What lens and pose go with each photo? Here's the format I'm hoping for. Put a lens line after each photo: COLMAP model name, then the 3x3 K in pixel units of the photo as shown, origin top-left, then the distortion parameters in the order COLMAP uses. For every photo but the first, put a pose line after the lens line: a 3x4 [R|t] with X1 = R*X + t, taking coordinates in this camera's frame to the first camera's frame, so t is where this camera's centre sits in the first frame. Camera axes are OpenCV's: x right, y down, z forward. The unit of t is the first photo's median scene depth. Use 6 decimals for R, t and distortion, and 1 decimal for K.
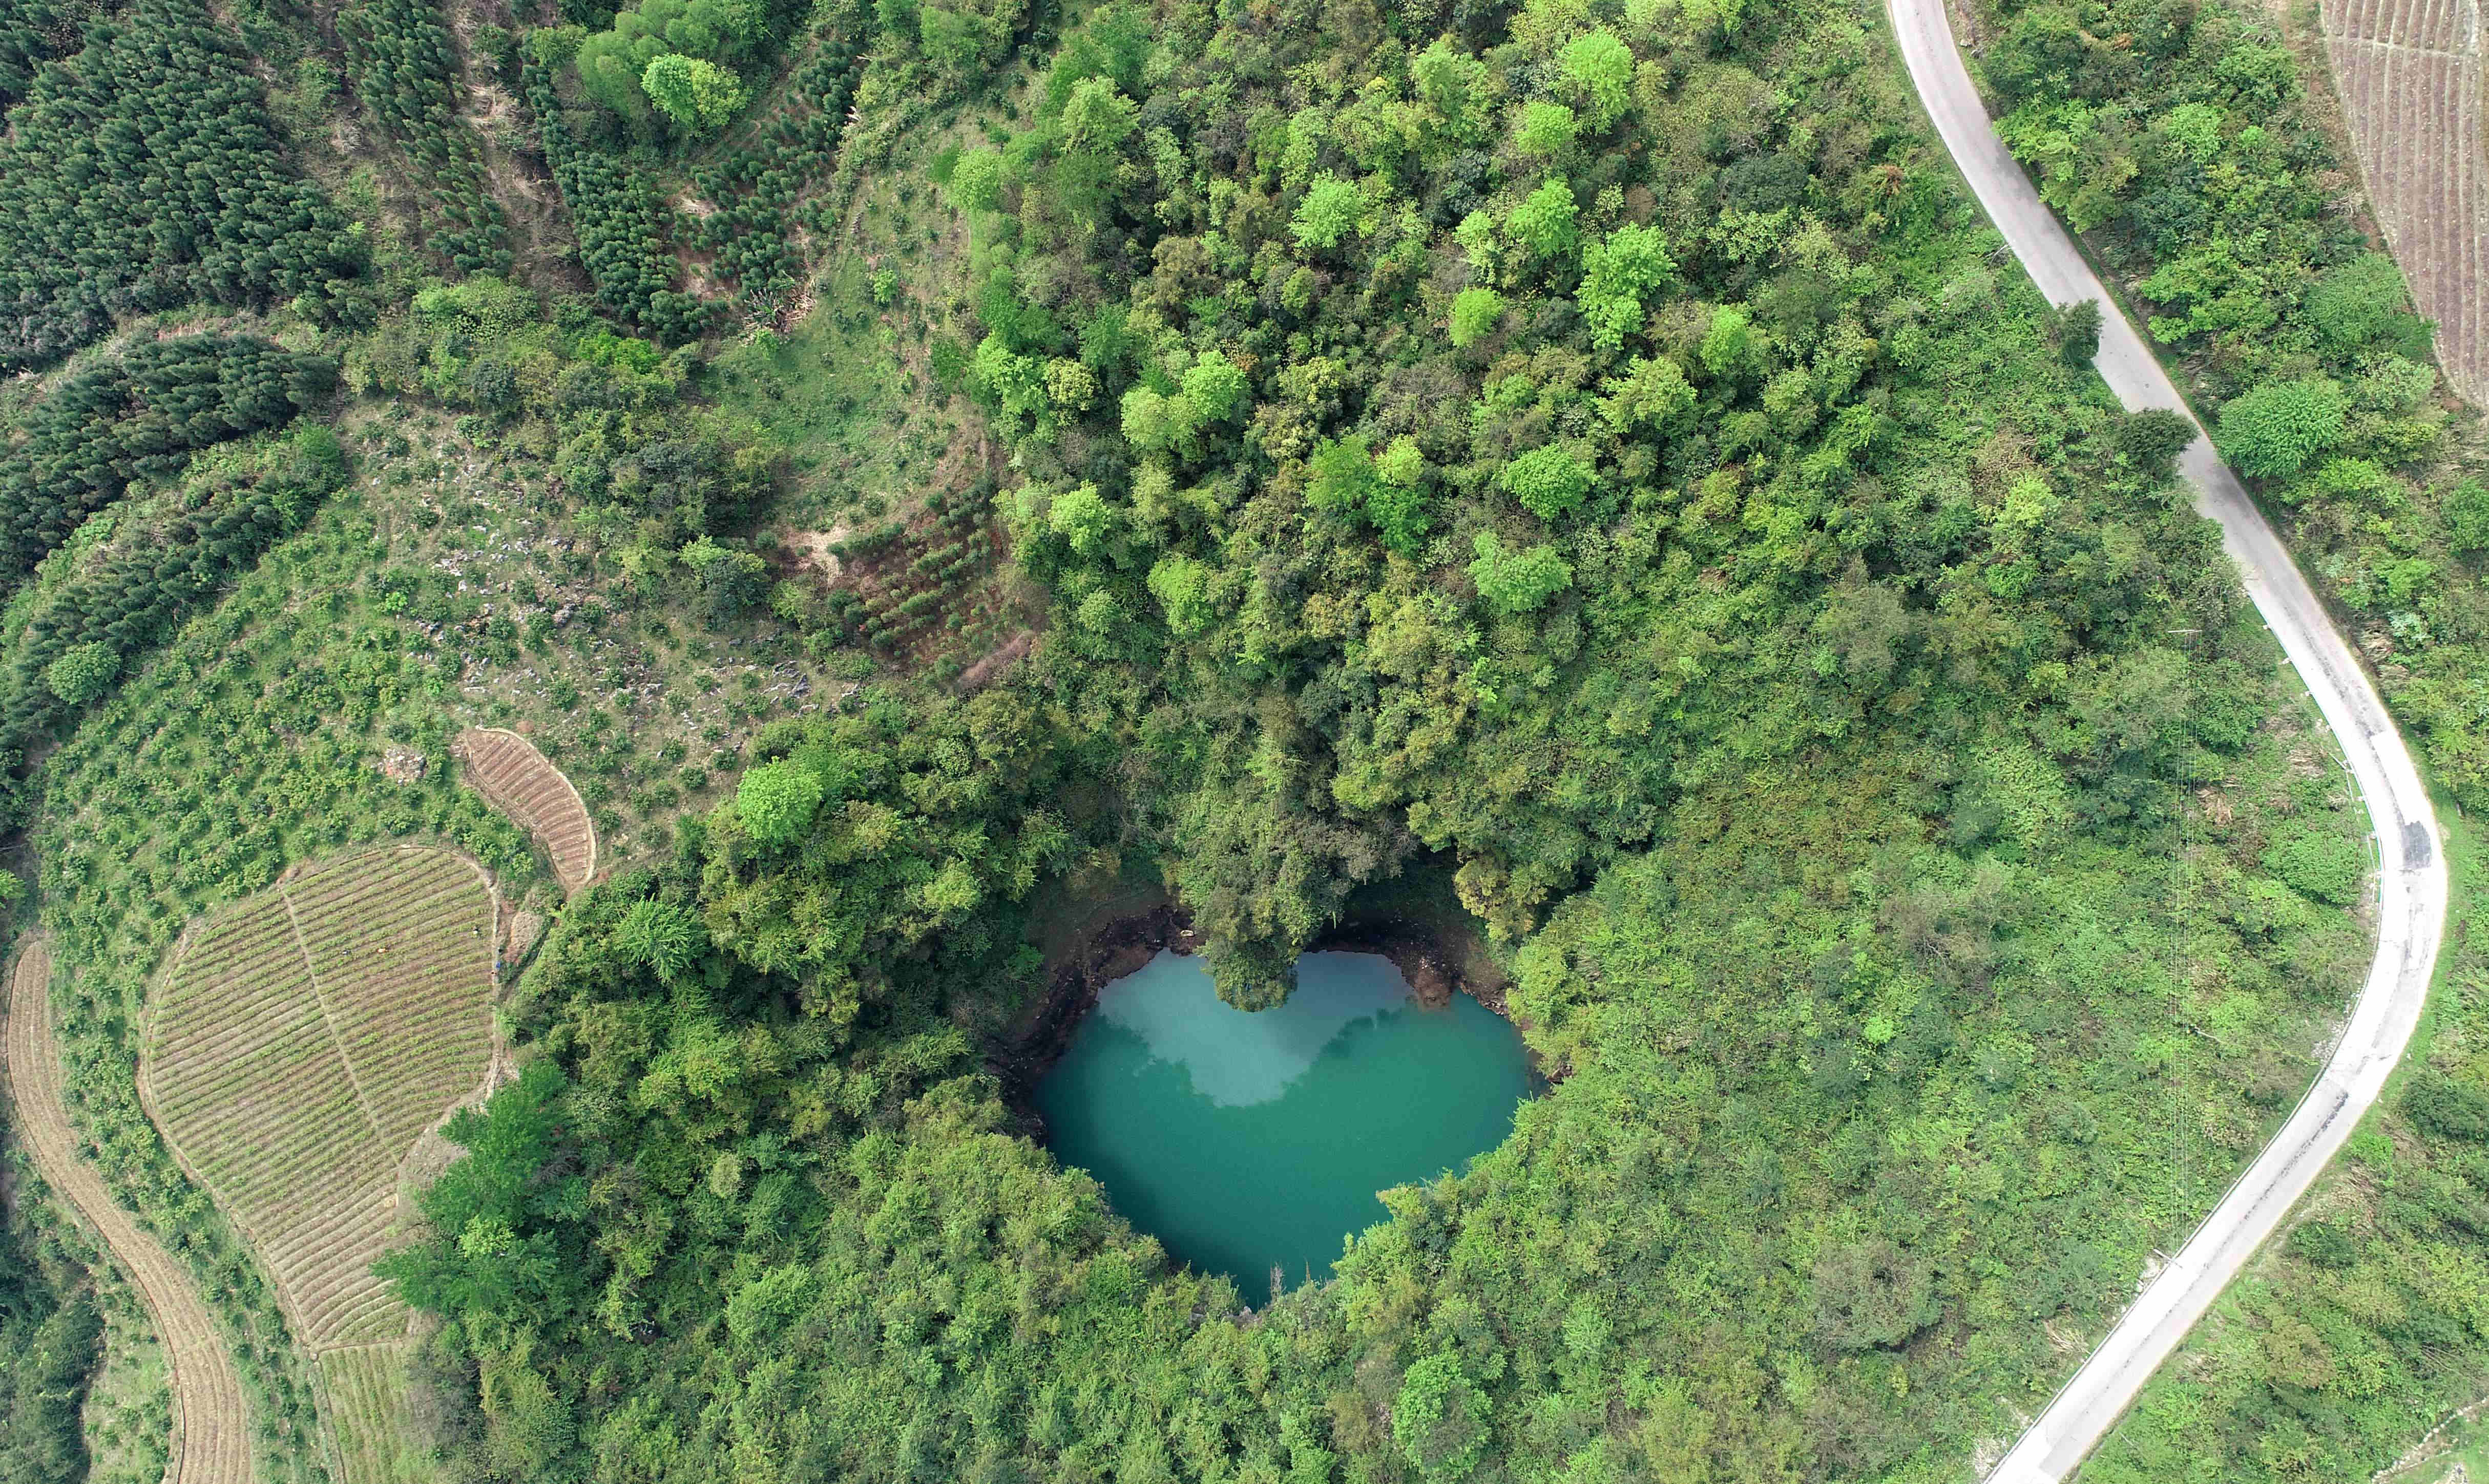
lens RADIAL K [[1658.8, 0, 1244.5], [0, 1658.8, 742.0], [0, 0, 1]] dist [0.002857, 0.000759]
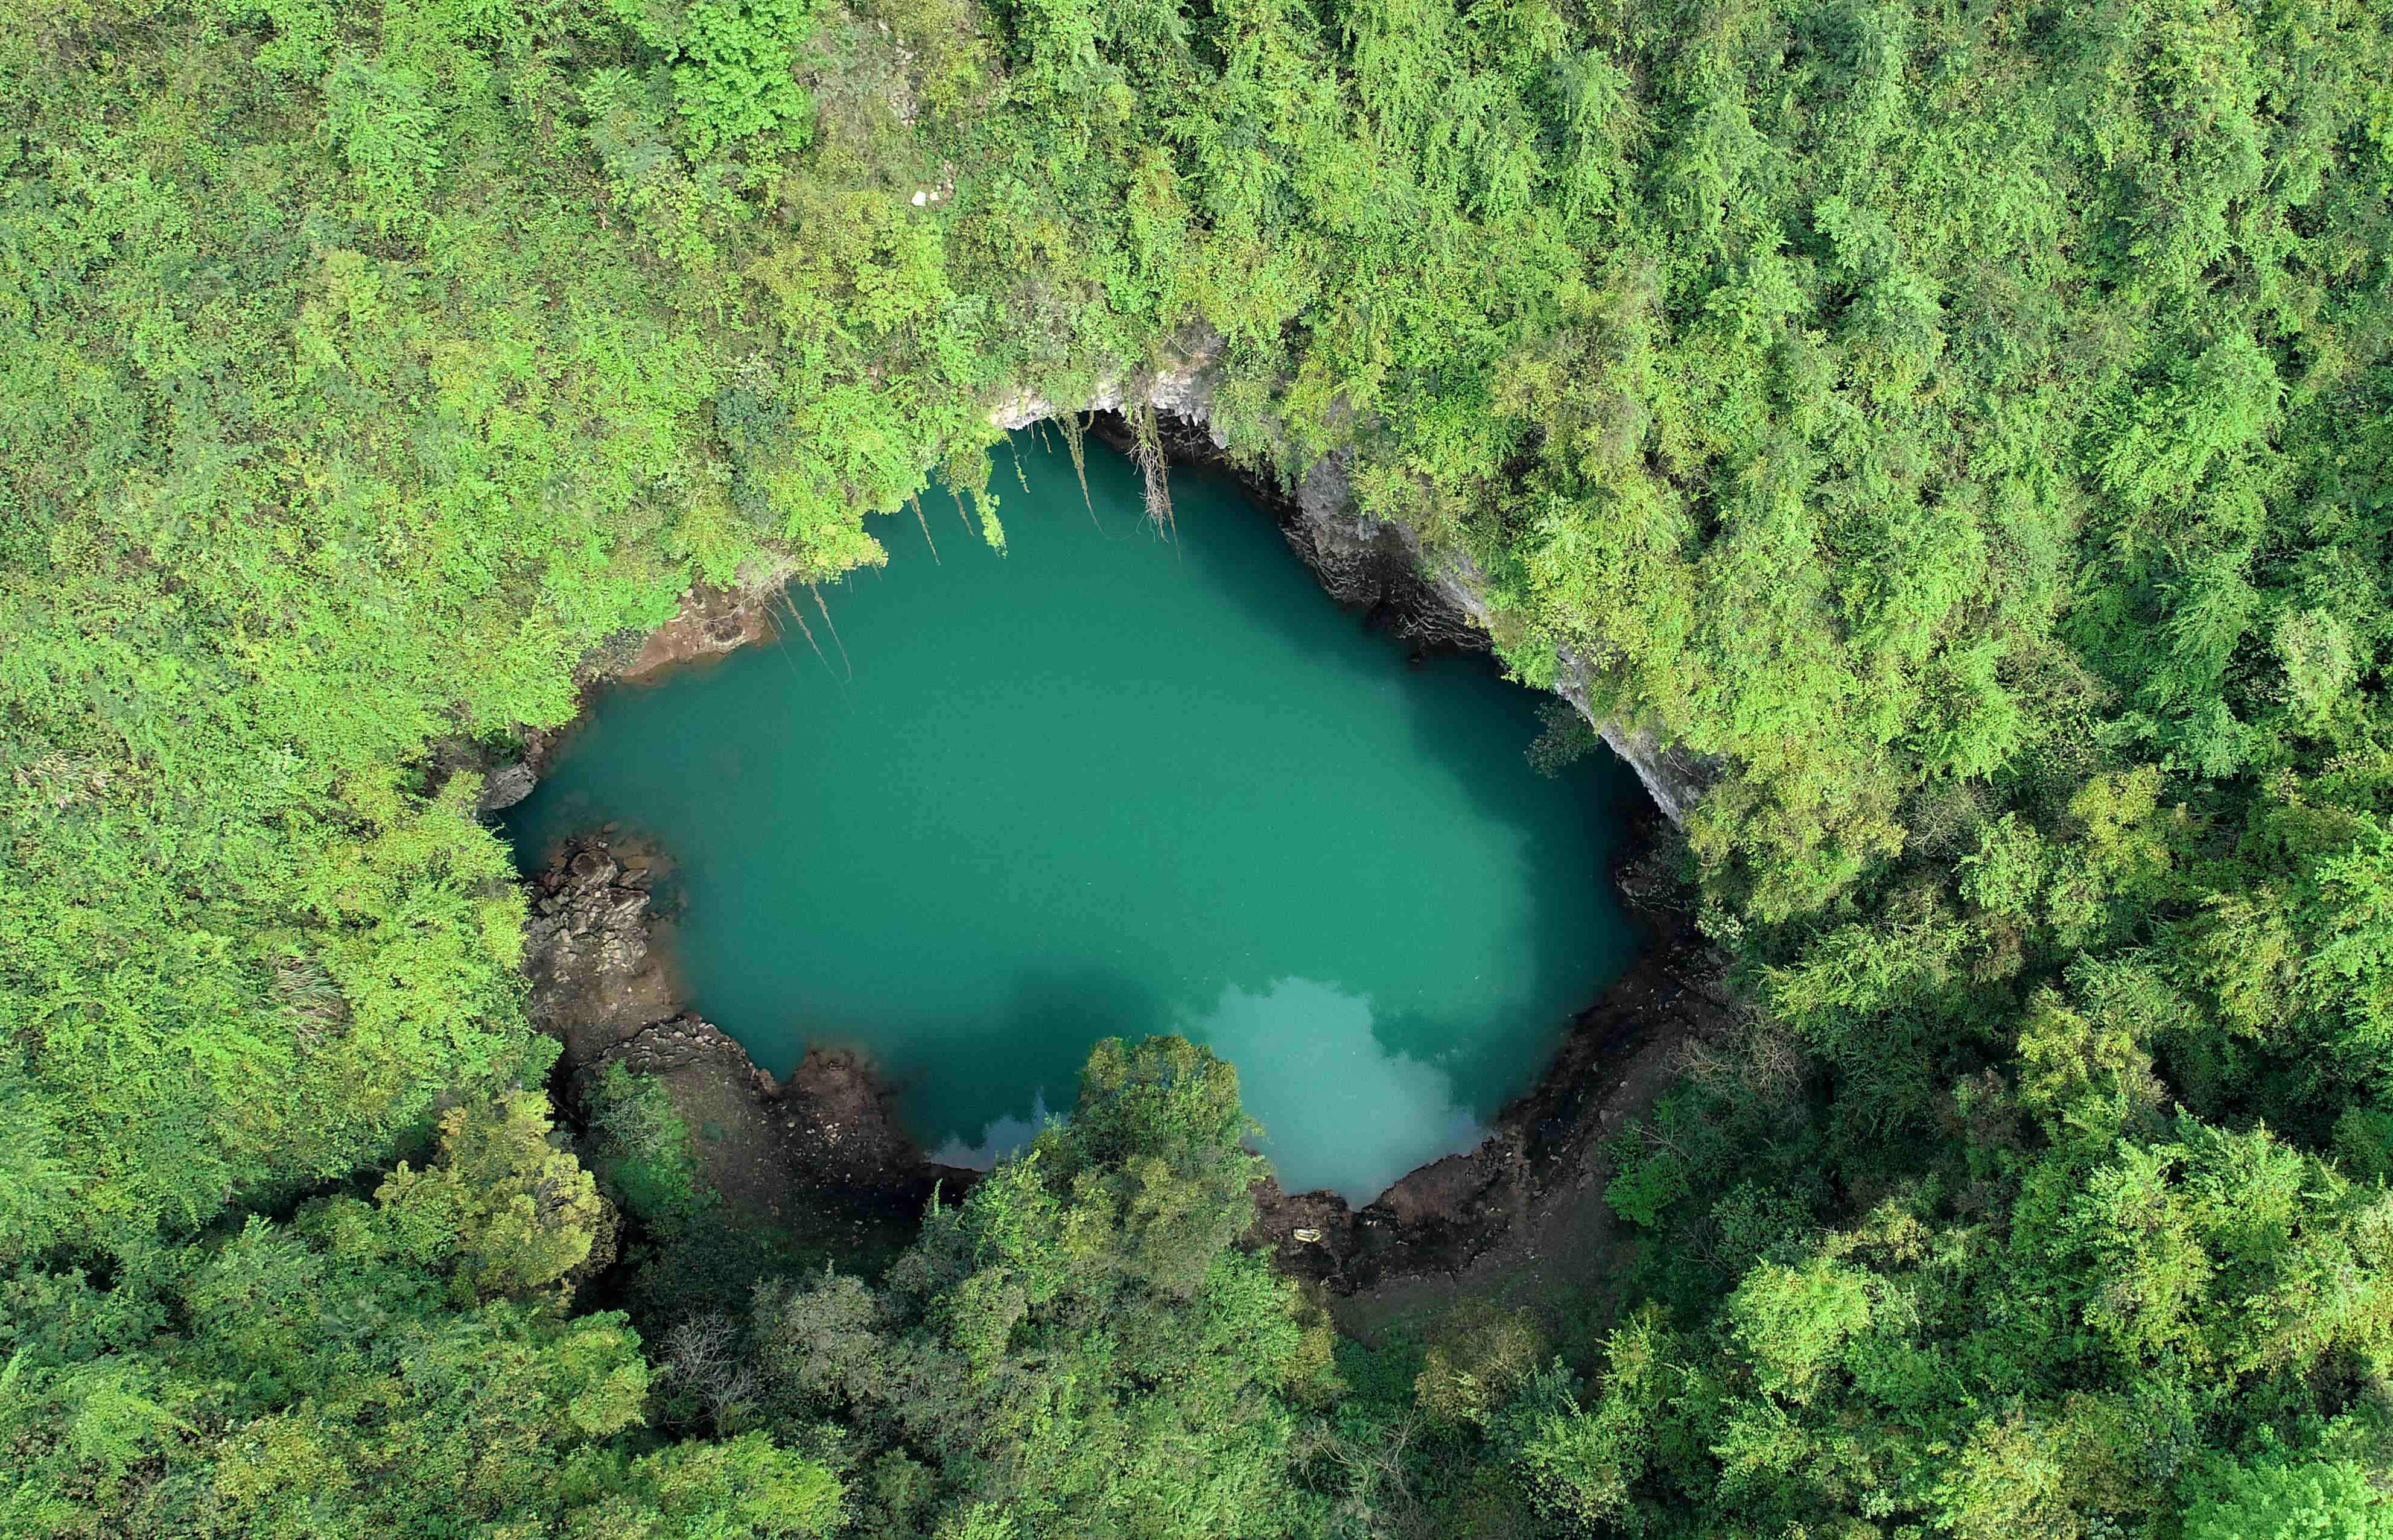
lens RADIAL K [[2086.8, 0, 1372.2], [0, 2086.8, 688.7], [0, 0, 1]] dist [-0.009014, 0.000309]
pose [[-0.996460, -0.070853, 0.045246, -0.085528], [0.083508, -0.896256, 0.435604, -0.005030], [0.009688, 0.437841, 0.899000, 0.479906]]
